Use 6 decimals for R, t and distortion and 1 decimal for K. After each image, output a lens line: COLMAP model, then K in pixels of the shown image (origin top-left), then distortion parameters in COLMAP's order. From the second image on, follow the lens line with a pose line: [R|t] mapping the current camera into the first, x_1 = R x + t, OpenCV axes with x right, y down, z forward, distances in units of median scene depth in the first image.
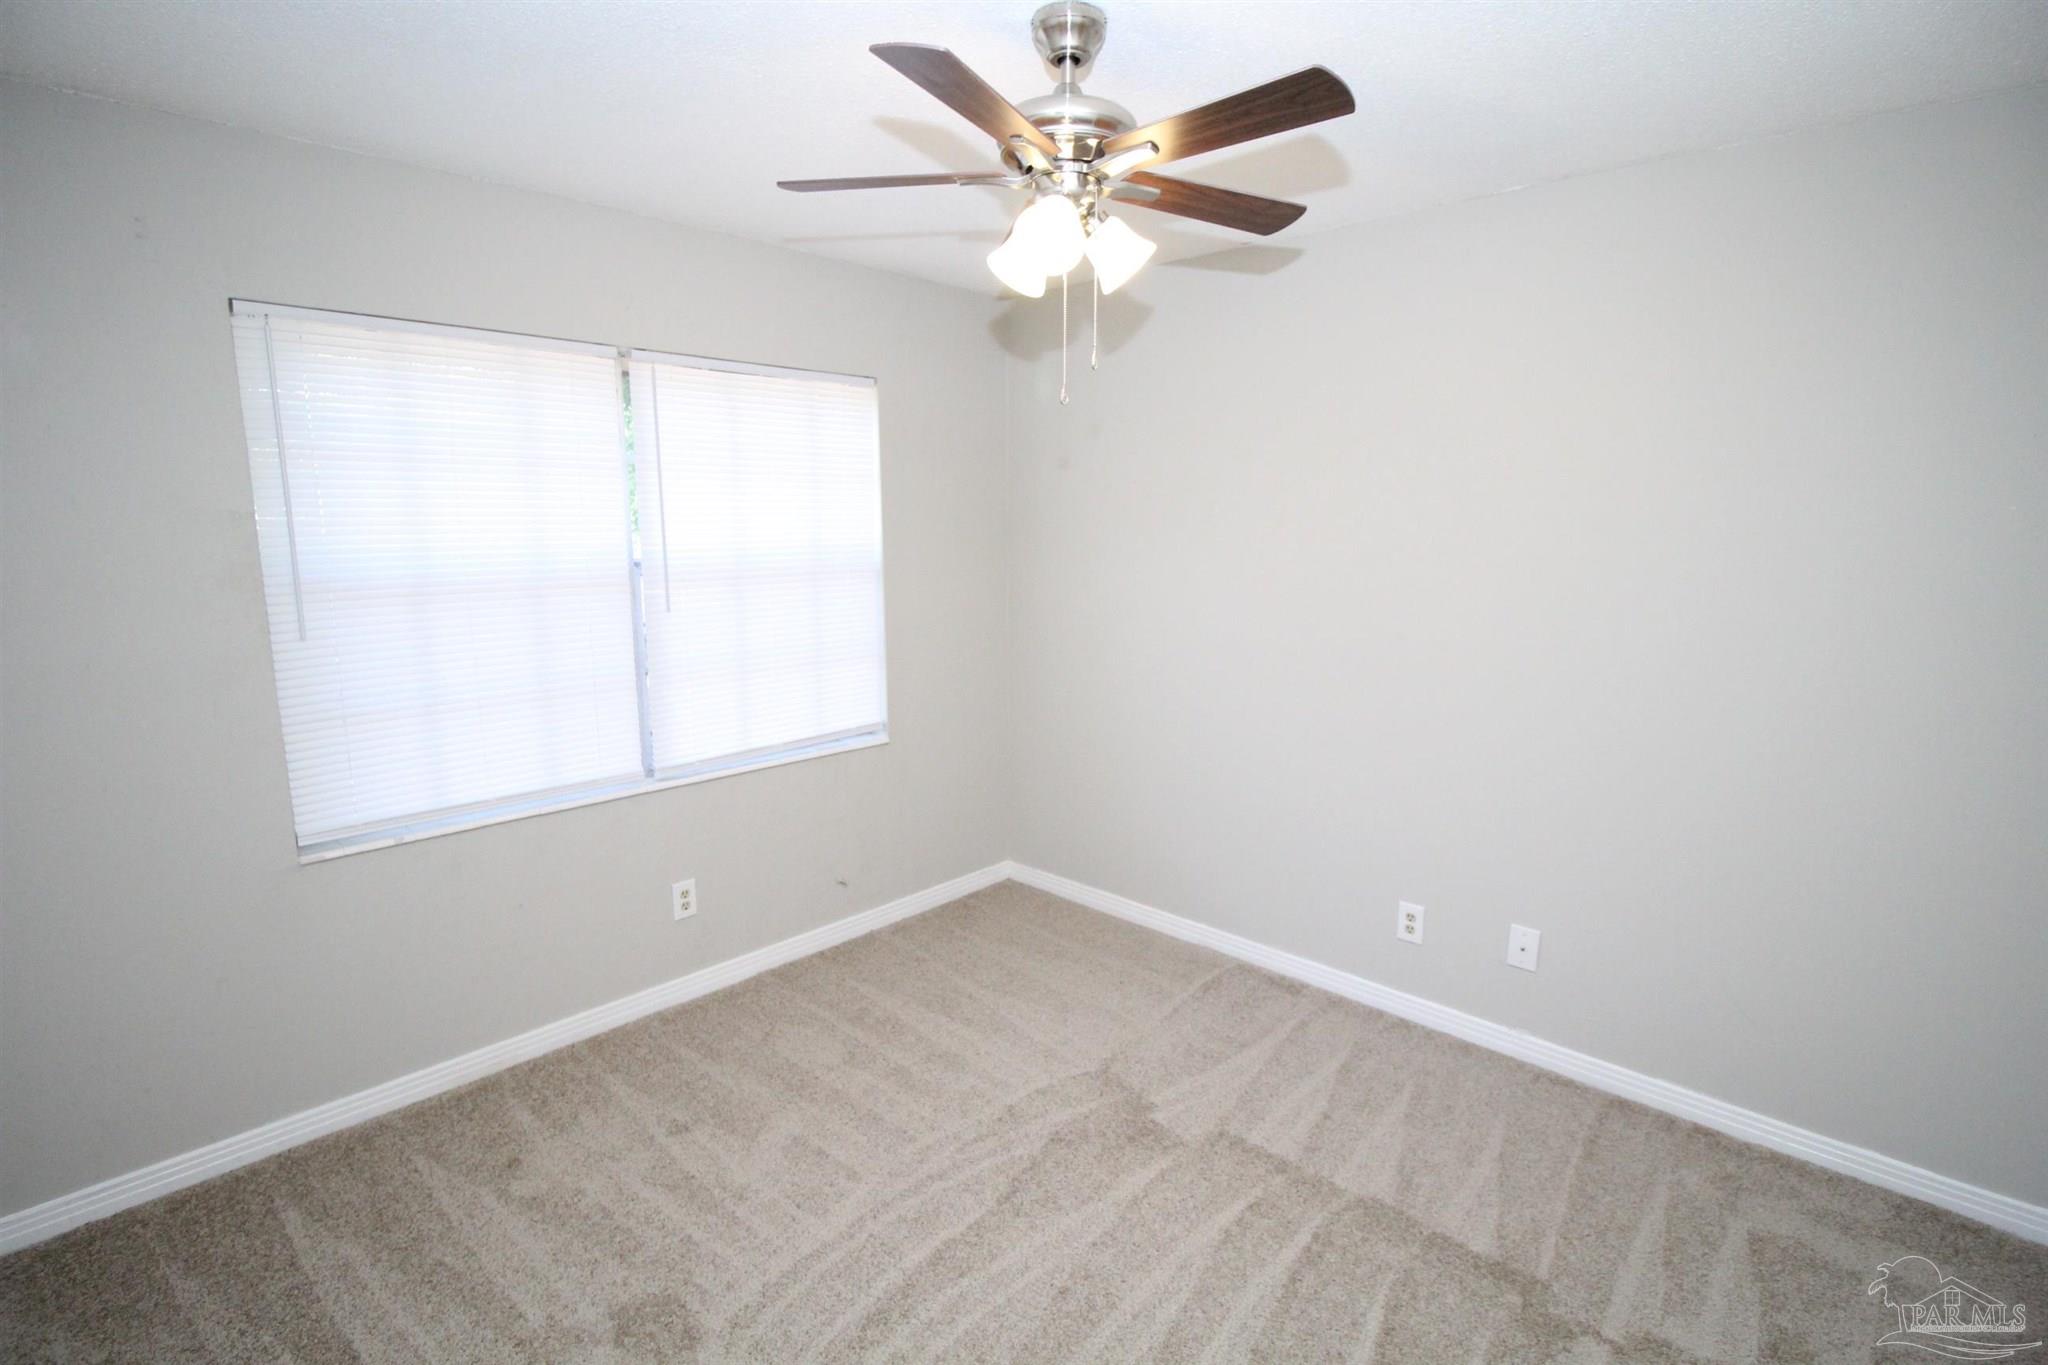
lens RADIAL K [[966.2, 0, 1024.0], [0, 966.2, 682.5], [0, 0, 1]] dist [0.000538, 0.000199]
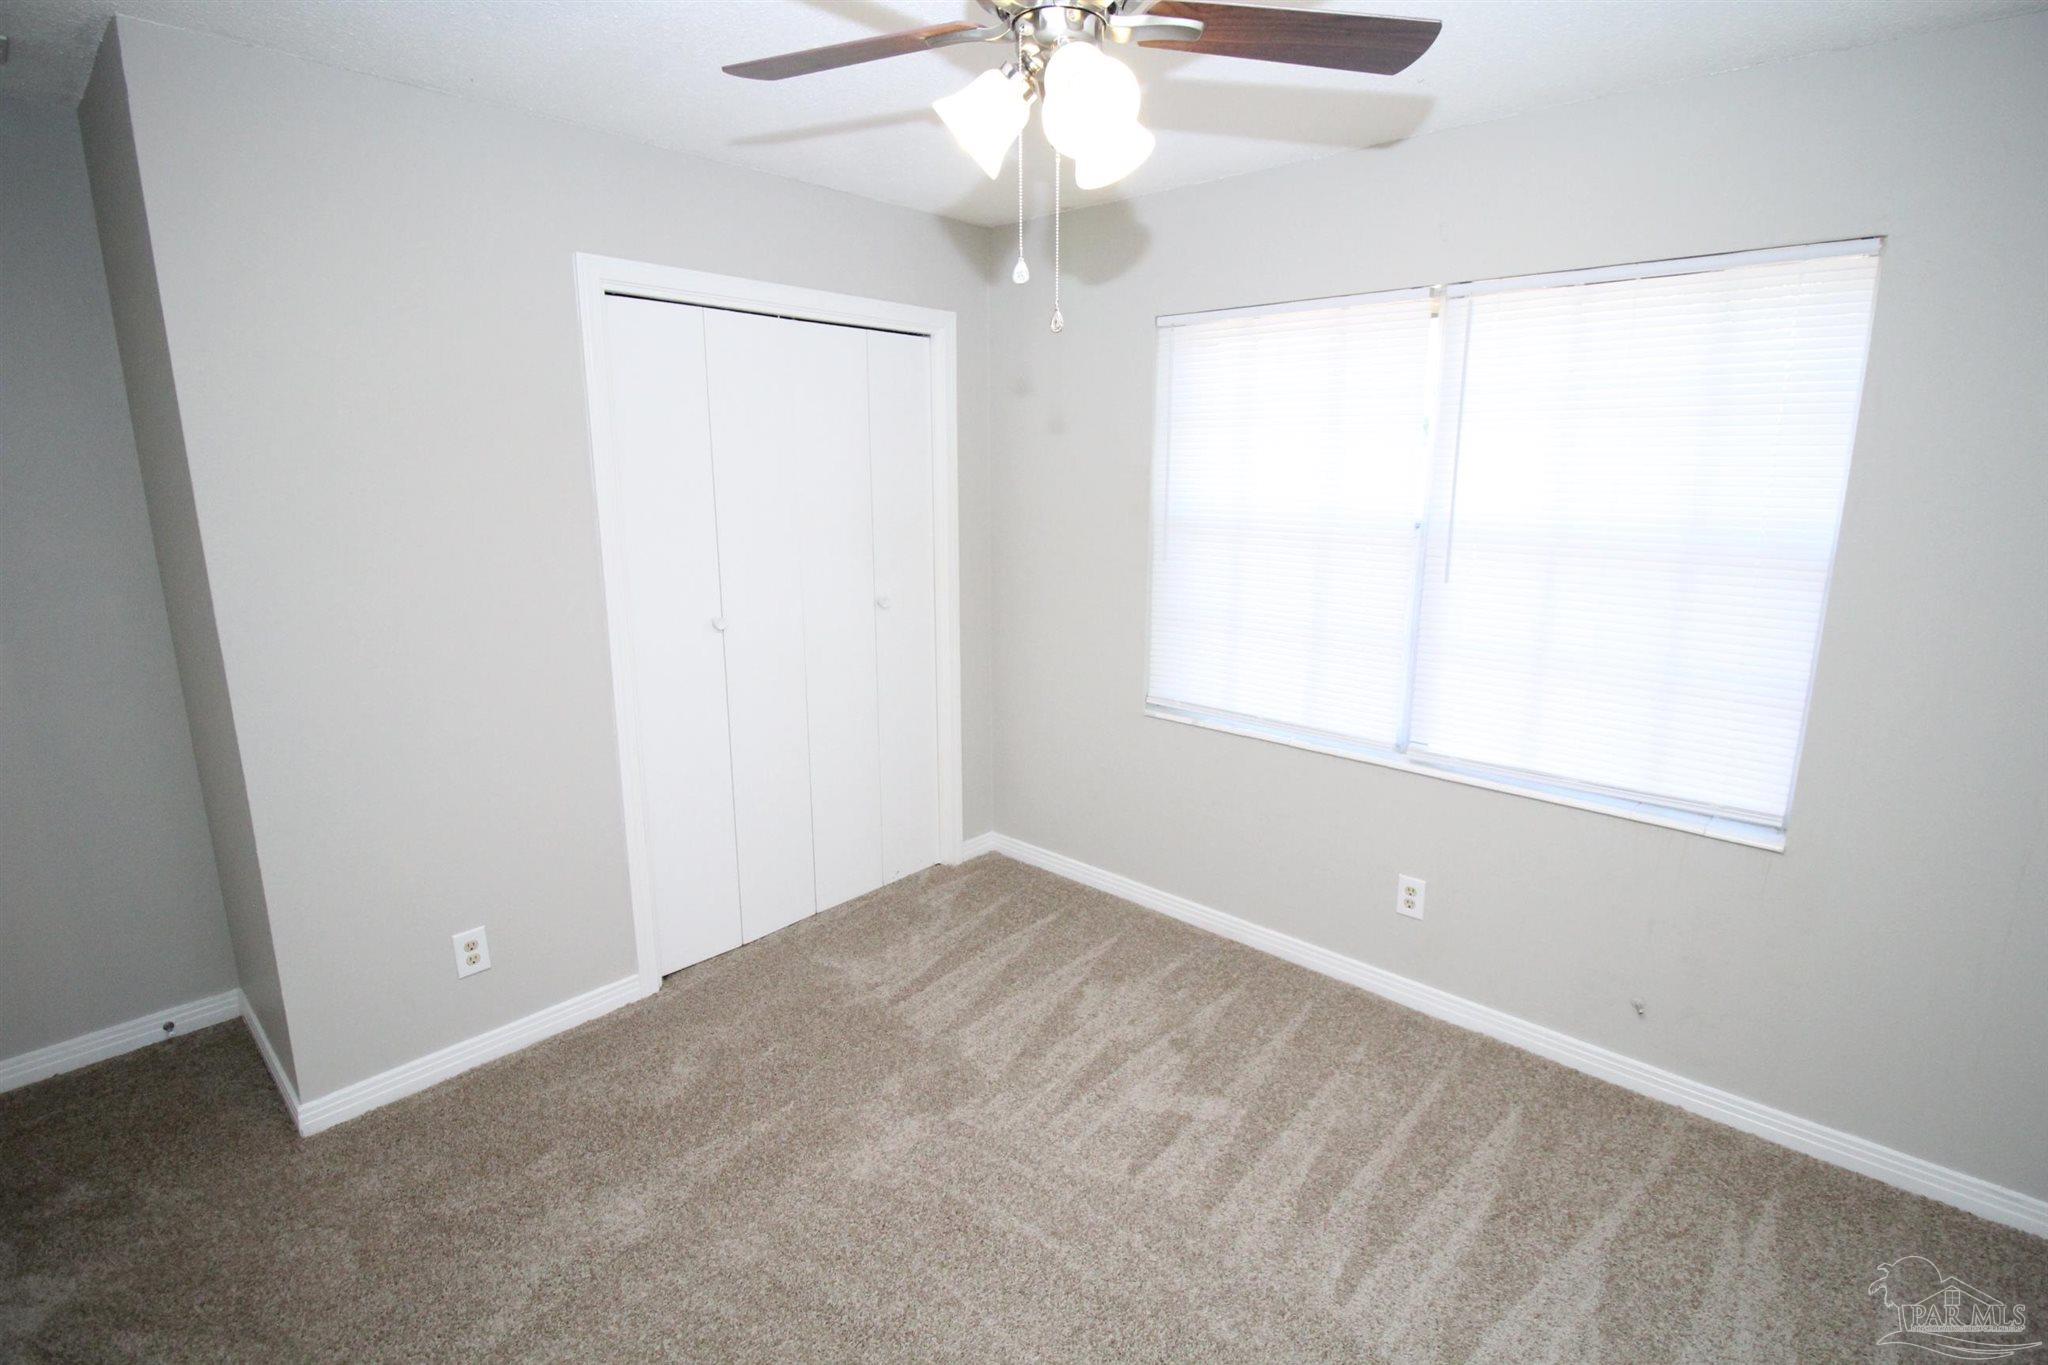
lens RADIAL K [[975.5, 0, 1022.4], [0, 975.5, 669.9], [0, 0, 1]] dist [-0.002140, -0.000420]
pose [[0.028990, 0.218970, -0.975301, 0.550946], [-0.166558, 0.963128, 0.211287, -0.129472], [0.985605, 0.156319, 0.064392, 0.619972]]
